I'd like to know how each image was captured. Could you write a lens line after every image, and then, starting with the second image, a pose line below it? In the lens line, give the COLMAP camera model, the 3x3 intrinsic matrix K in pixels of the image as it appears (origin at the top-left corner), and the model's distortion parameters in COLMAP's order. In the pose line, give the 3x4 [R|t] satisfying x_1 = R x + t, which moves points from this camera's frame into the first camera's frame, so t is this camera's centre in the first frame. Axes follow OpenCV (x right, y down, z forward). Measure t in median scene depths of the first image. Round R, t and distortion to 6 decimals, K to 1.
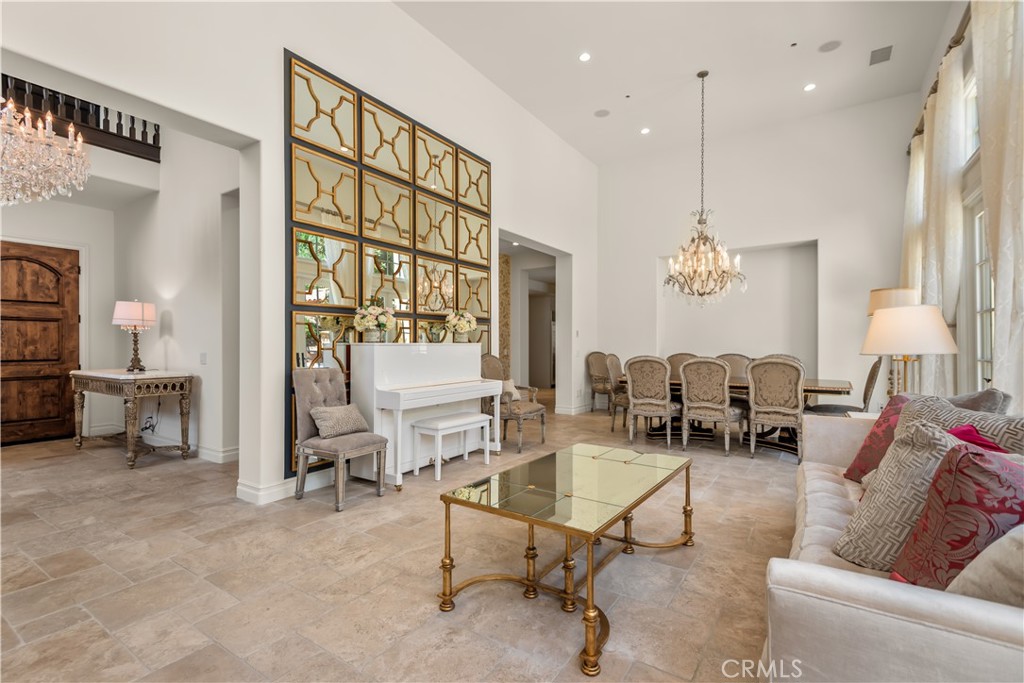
lens RADIAL K [[467.9, 0, 513.4], [0, 467.9, 338.0], [0, 0, 1]] dist [0.001118, -0.000054]
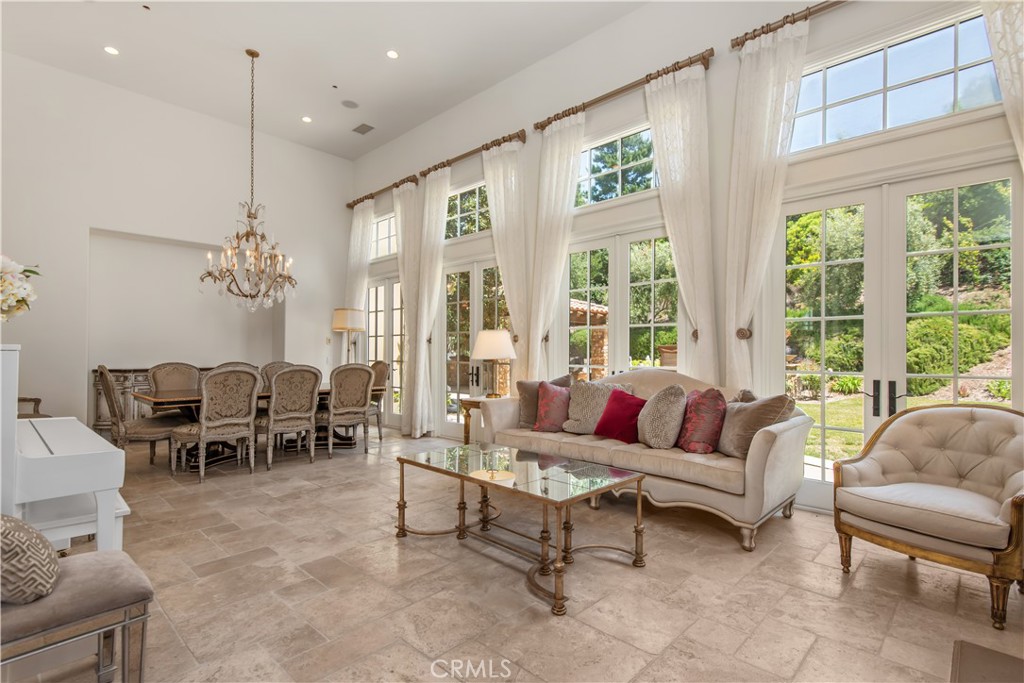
lens RADIAL K [[487.4, 0, 512.0], [0, 487.4, 341.5], [0, 0, 1]] dist [0.040937, 0.000164]
pose [[0.175266, 0.024154, 0.984225, -0.514390], [-0.013175, 0.999667, -0.022187, 0.008428], [-0.984433, -0.009079, 0.175526, 0.386391]]
